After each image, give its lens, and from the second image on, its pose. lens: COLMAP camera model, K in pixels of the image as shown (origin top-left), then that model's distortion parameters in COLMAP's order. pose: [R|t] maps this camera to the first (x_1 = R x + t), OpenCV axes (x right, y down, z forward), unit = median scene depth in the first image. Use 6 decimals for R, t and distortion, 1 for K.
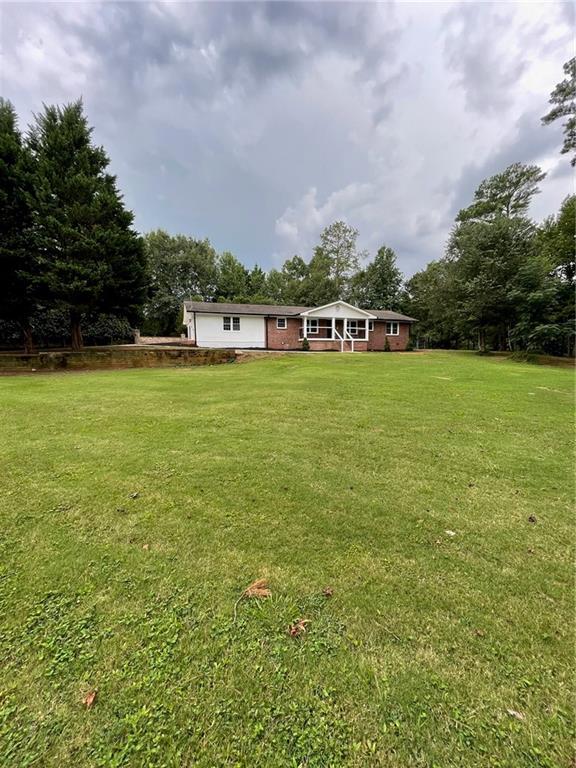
lens RADIAL K [[311.4, 0, 292.9], [0, 311.4, 385.3], [0, 0, 1]] dist [-0.001657, 0.001278]
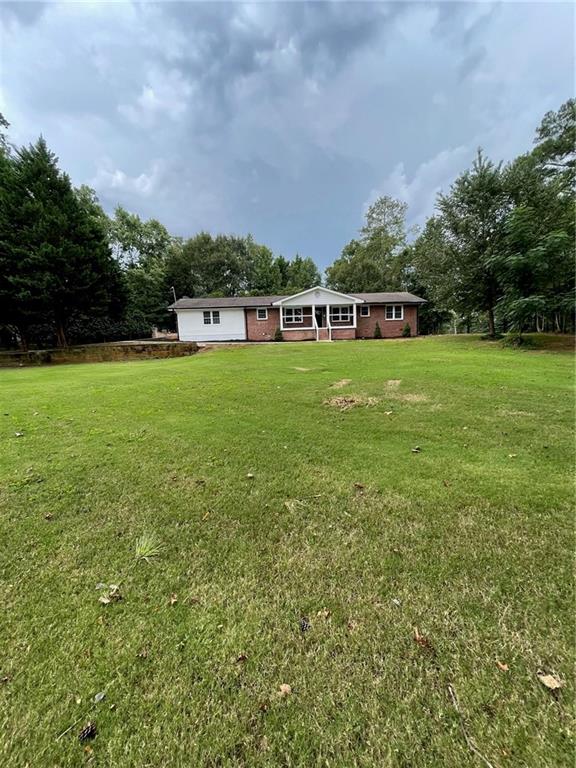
lens RADIAL K [[311.4, 0, 292.9], [0, 311.4, 383.5], [0, 0, 1]] dist [-0.001657, 0.001278]
pose [[0.954772, 0.006174, -0.297275, 0.347814], [0.000794, 0.999728, 0.023315, -0.001705], [0.297338, -0.022496, 0.954507, 0.076119]]
